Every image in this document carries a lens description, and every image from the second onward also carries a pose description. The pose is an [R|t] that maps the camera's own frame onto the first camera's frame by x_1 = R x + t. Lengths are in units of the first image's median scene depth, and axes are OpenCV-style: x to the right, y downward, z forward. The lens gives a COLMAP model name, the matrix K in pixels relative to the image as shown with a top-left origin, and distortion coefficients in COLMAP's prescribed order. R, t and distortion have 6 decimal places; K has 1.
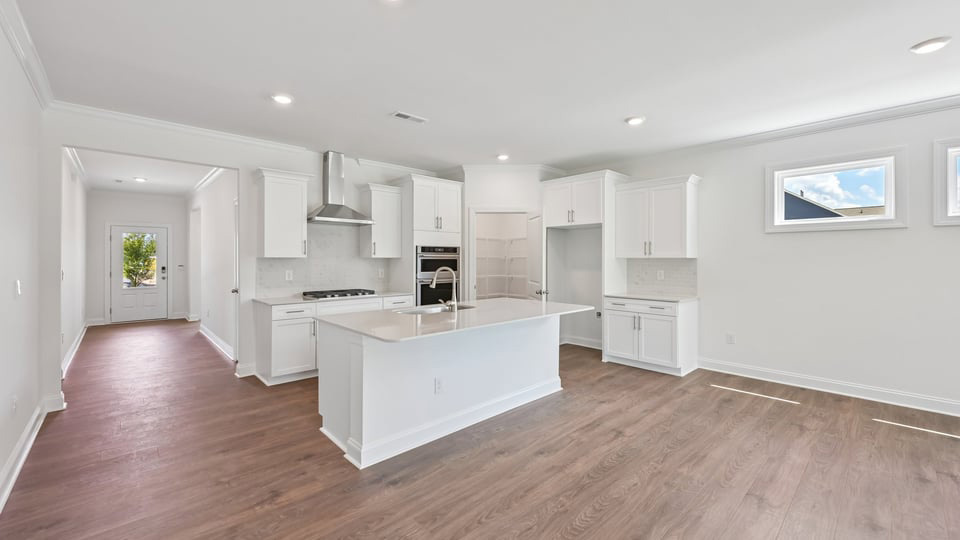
lens RADIAL K [[379.4, 0, 484.2], [0, 379.4, 258.4], [0, 0, 1]] dist [-0.001094, 0.001073]
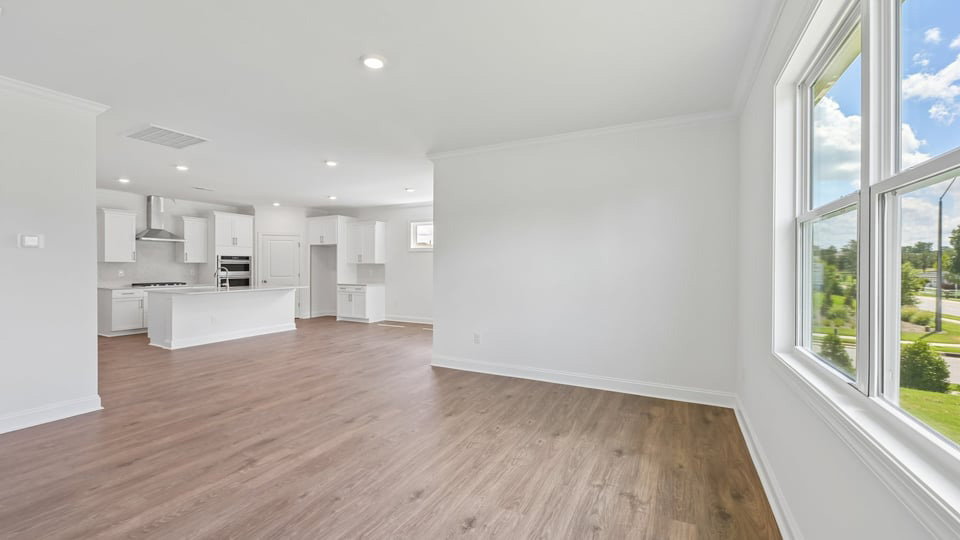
lens RADIAL K [[379.4, 0, 478.1], [0, 379.4, 267.2], [0, 0, 1]] dist [-0.001094, 0.001073]
pose [[0.944079, 0.001895, 0.329713, 0.378233], [-0.004087, 0.999974, 0.005955, 0.003864], [-0.329693, -0.006969, 0.944062, -1.005803]]
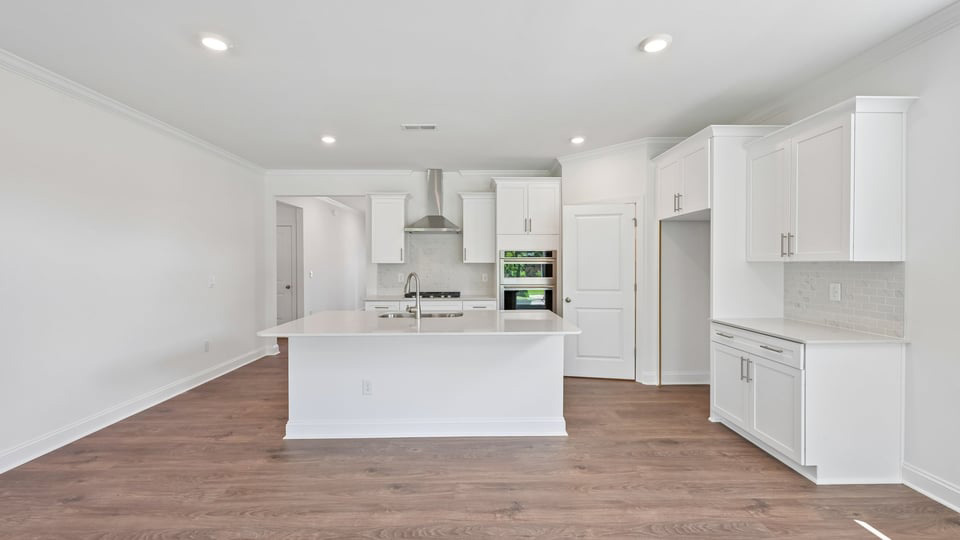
lens RADIAL K [[379.4, 0, 485.7], [0, 379.4, 267.8], [0, 0, 1]] dist [-0.001094, 0.001073]
pose [[0.744008, 0.005037, -0.668152, 0.494173], [0.005674, 0.999888, 0.013856, -0.002572], [0.668147, -0.014099, 0.743896, 0.274895]]
